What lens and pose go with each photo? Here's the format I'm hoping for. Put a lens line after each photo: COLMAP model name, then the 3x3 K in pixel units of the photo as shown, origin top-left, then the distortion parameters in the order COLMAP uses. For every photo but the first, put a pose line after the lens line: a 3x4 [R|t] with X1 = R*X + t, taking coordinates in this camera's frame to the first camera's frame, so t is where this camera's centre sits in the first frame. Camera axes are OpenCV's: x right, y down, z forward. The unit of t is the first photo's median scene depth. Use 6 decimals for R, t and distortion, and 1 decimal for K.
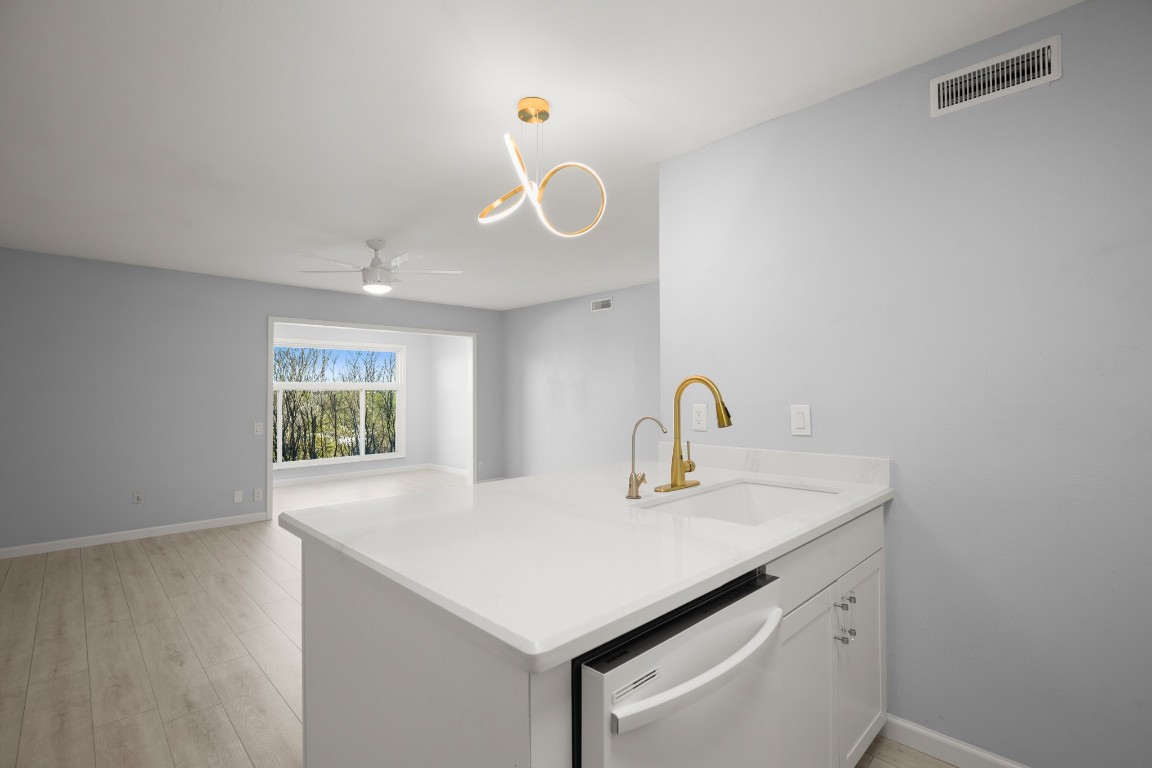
lens RADIAL K [[527.0, 0, 574.9], [0, 527.0, 376.9], [0, 0, 1]] dist [-0.001368, 0.000355]
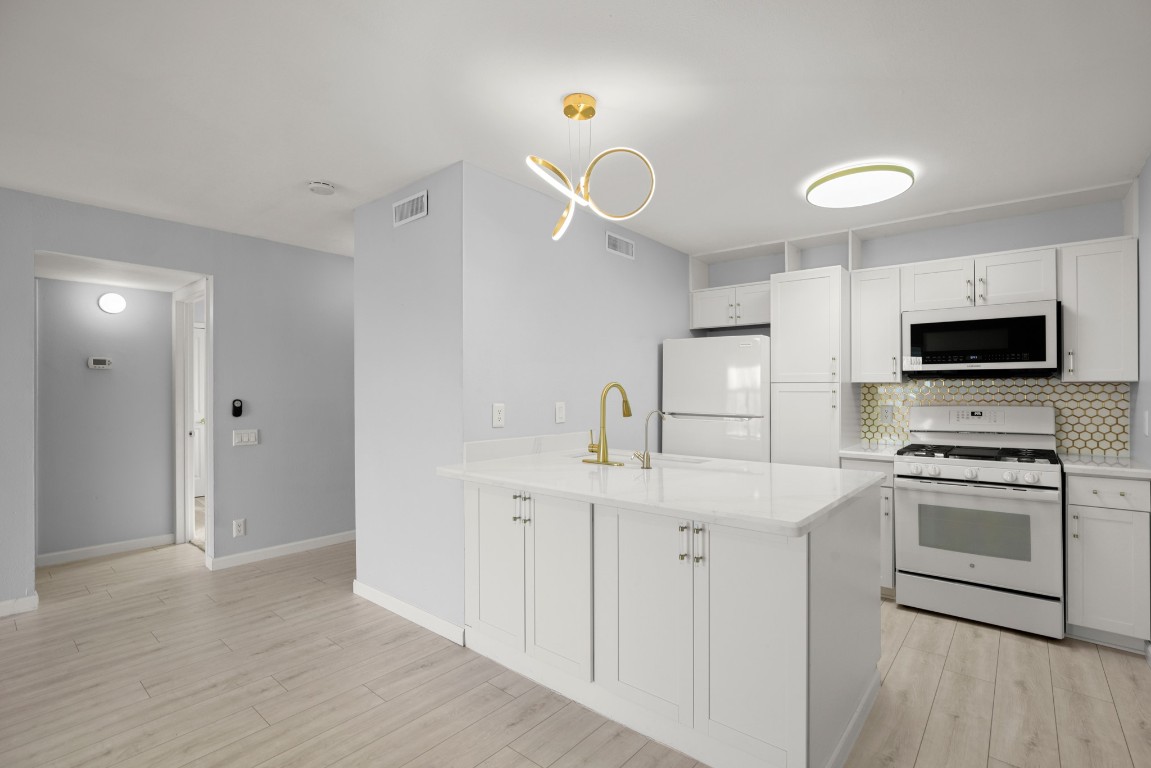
lens RADIAL K [[529.3, 0, 584.6], [0, 529.3, 393.8], [0, 0, 1]] dist [-0.020485, 0.008987]
pose [[-0.104708, 0.000631, 0.994503, -0.485311], [-0.031644, 0.999491, -0.003966, 0.016123], [-0.993999, -0.031885, -0.104634, 0.506383]]
